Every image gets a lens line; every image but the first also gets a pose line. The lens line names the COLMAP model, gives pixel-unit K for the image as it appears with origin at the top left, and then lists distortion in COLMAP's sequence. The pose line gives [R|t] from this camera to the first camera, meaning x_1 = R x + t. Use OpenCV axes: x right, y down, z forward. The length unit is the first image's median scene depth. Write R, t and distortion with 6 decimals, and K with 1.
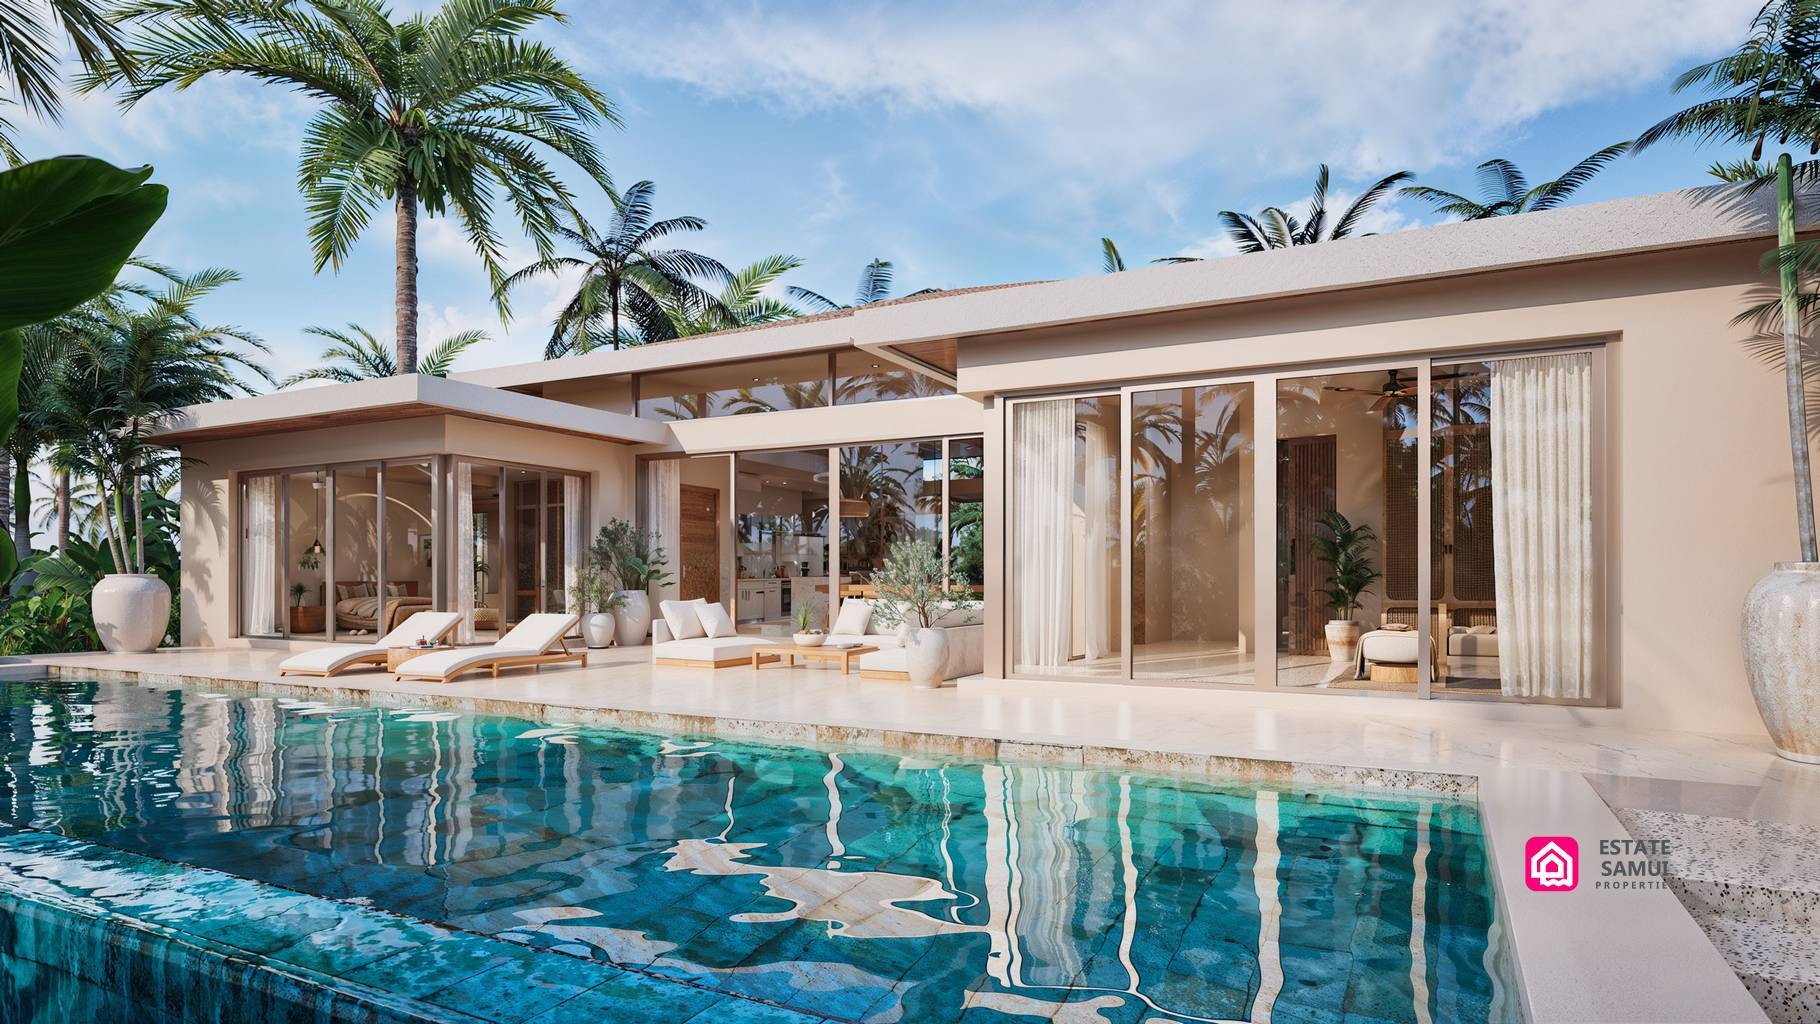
lens RADIAL K [[976.9, 0, 911.6], [0, 976.9, 566.5], [0, 0, 1]] dist [-0.000357, -0.000341]
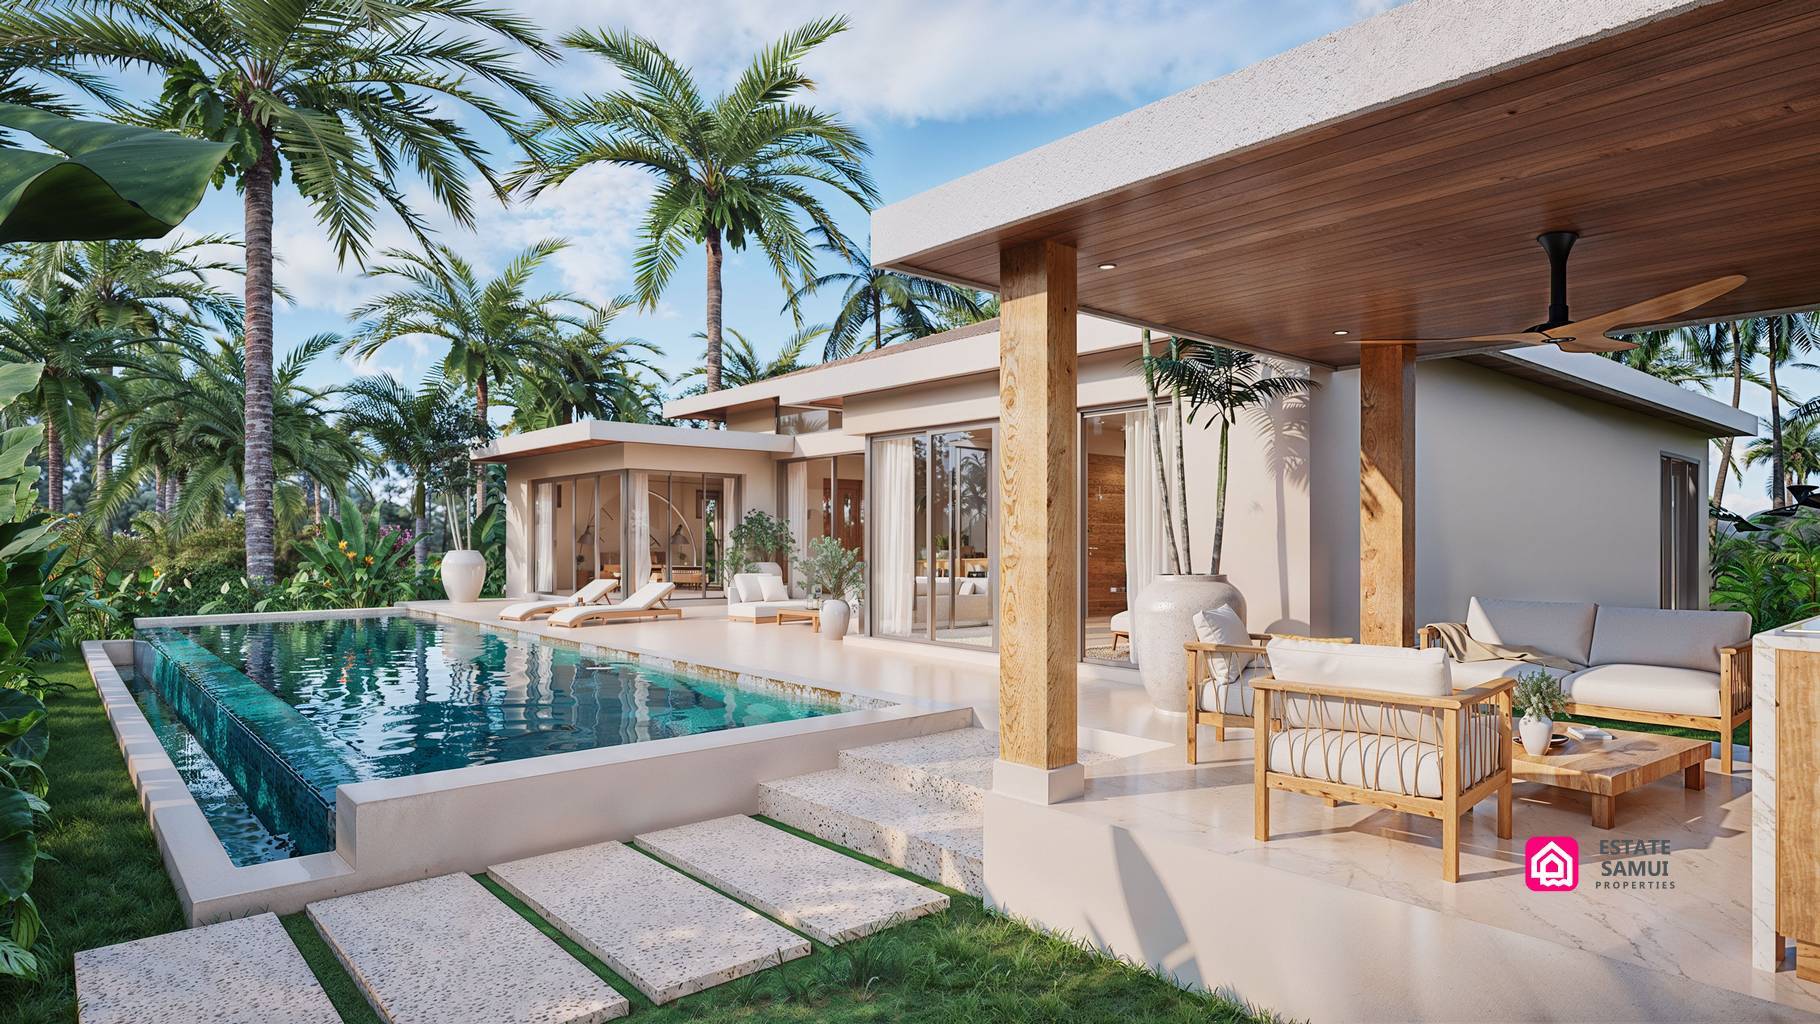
lens RADIAL K [[997.3, 0, 905.8], [0, 997.3, 520.0], [0, 0, 1]] dist [0.000207, -0.000013]
pose [[0.926080, -0.002020, -0.377322, 0.202294], [-0.000779, 0.999973, -0.007267, -0.012572], [0.377326, 0.007023, 0.926054, -0.092066]]
